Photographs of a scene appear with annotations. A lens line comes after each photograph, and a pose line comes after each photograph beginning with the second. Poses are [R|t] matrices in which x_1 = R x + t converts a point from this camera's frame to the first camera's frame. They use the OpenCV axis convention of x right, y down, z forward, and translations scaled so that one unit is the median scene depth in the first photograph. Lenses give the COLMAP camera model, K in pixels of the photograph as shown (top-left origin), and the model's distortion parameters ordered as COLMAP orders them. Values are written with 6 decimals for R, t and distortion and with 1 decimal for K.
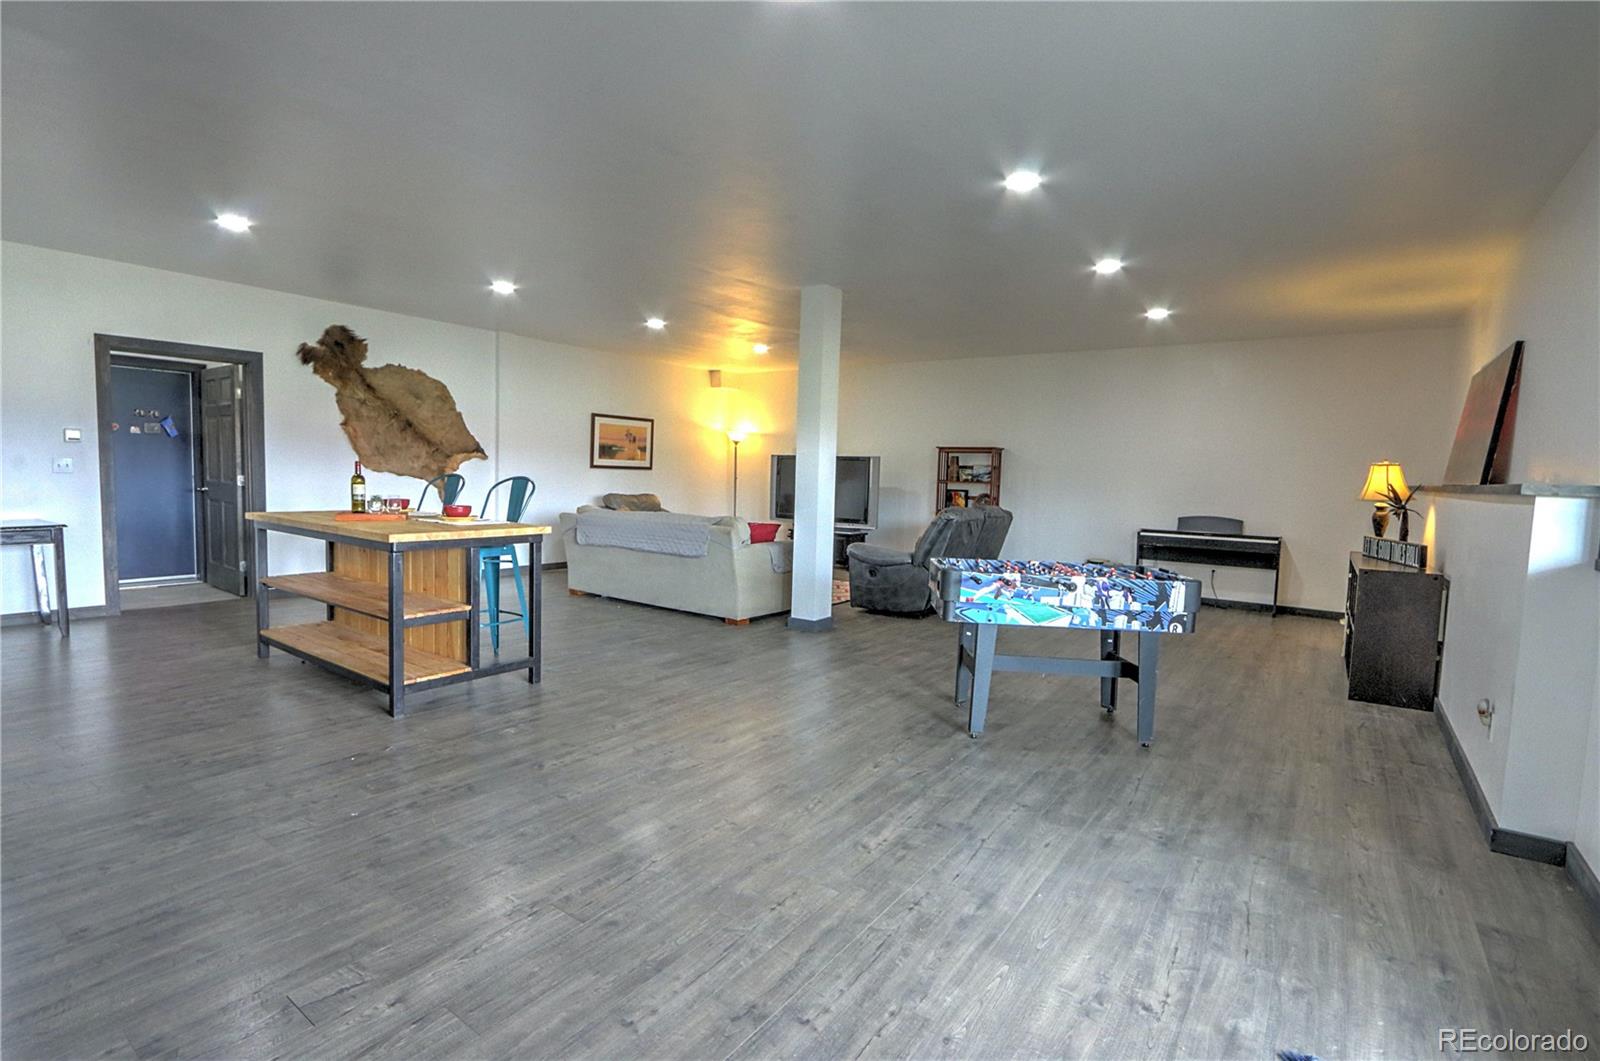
lens RADIAL K [[757.8, 0, 801.3], [0, 757.8, 529.5], [0, 0, 1]] dist [-0.013144, -0.002500]
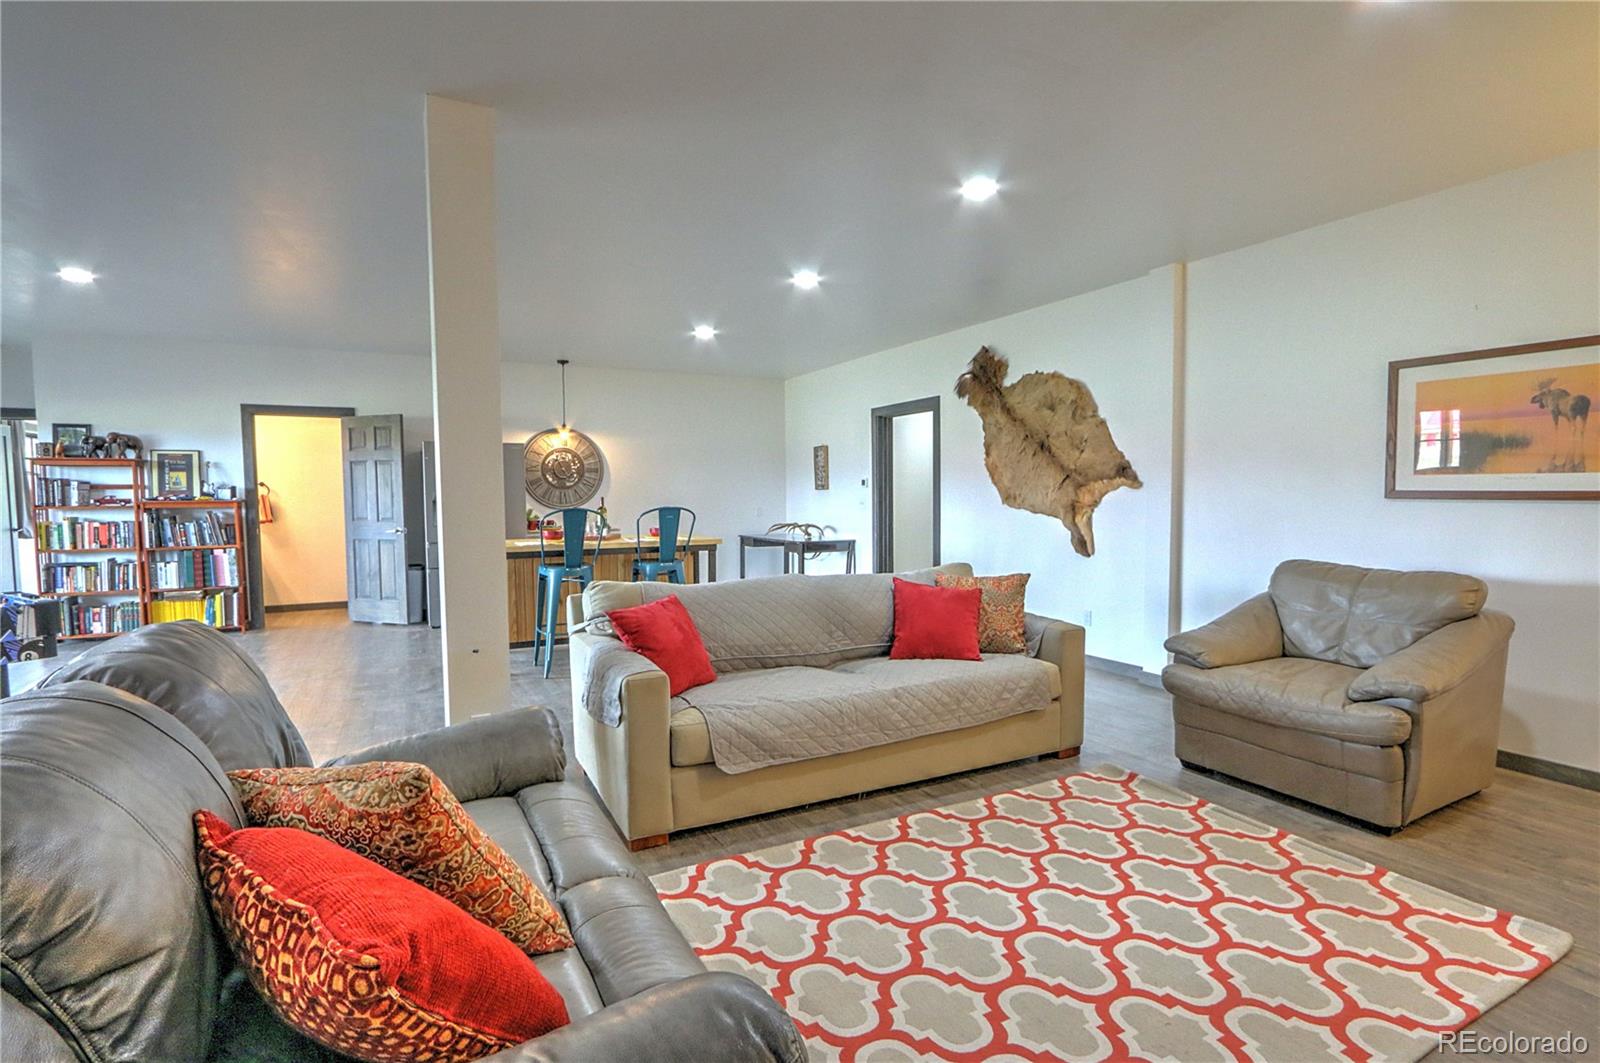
lens RADIAL K [[757.8, 0, 797.4], [0, 757.8, 535.3], [0, 0, 1]] dist [-0.013144, -0.002500]
pose [[-0.444345, 0.016996, -0.895695, 0.276137], [-0.080615, 0.995005, 0.058873, -0.073845], [0.892221, 0.098367, -0.440755, 1.109578]]
